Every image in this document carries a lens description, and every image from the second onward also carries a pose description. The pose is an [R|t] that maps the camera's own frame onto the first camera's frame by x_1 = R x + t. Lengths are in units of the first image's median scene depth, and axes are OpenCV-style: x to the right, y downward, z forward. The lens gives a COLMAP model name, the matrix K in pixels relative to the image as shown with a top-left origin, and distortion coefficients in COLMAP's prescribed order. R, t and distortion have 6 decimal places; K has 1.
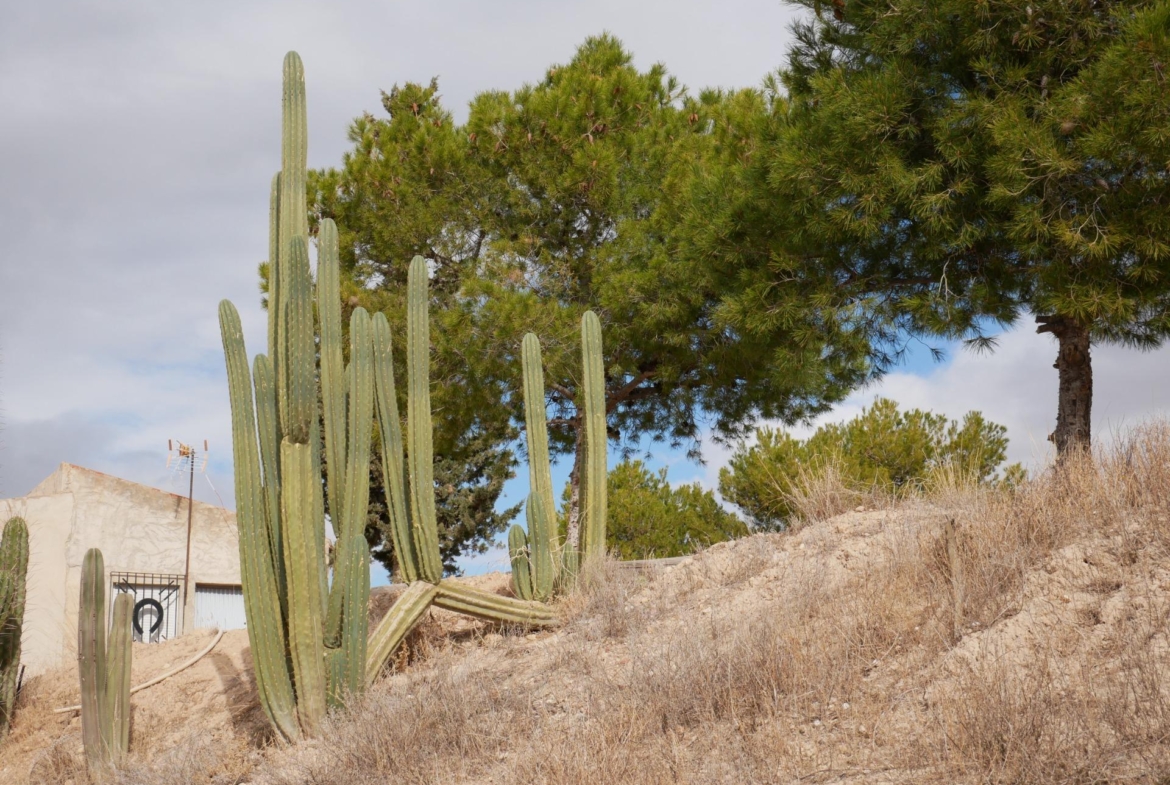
lens RADIAL K [[1474.3, 0, 585.0], [0, 1474.3, 392.5], [0, 0, 1]] dist [-0.021034, 0.055677]
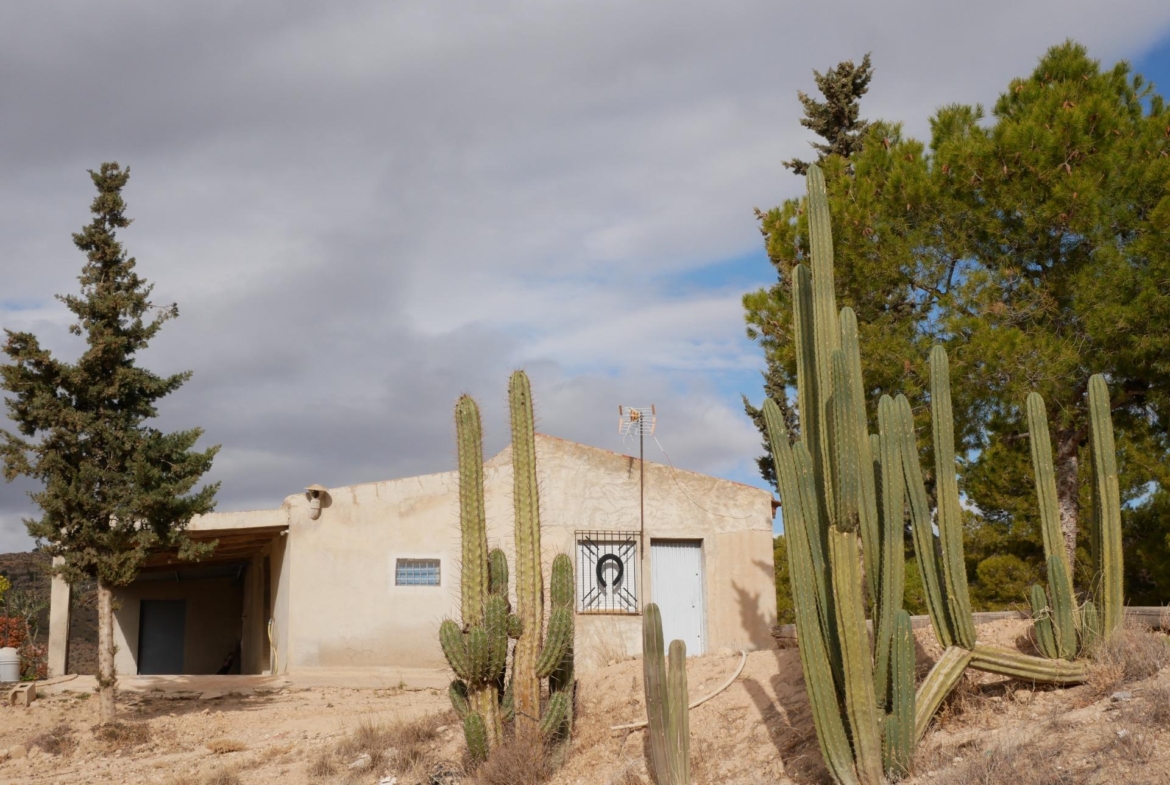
lens RADIAL K [[1474.3, 0, 585.0], [0, 1474.3, 392.5], [0, 0, 1]] dist [-0.021034, 0.055677]
pose [[0.963607, -0.035093, -0.265010, -0.072082], [0.052157, 0.996975, 0.057628, -0.124928], [0.262186, -0.069353, 0.962522, -0.107776]]
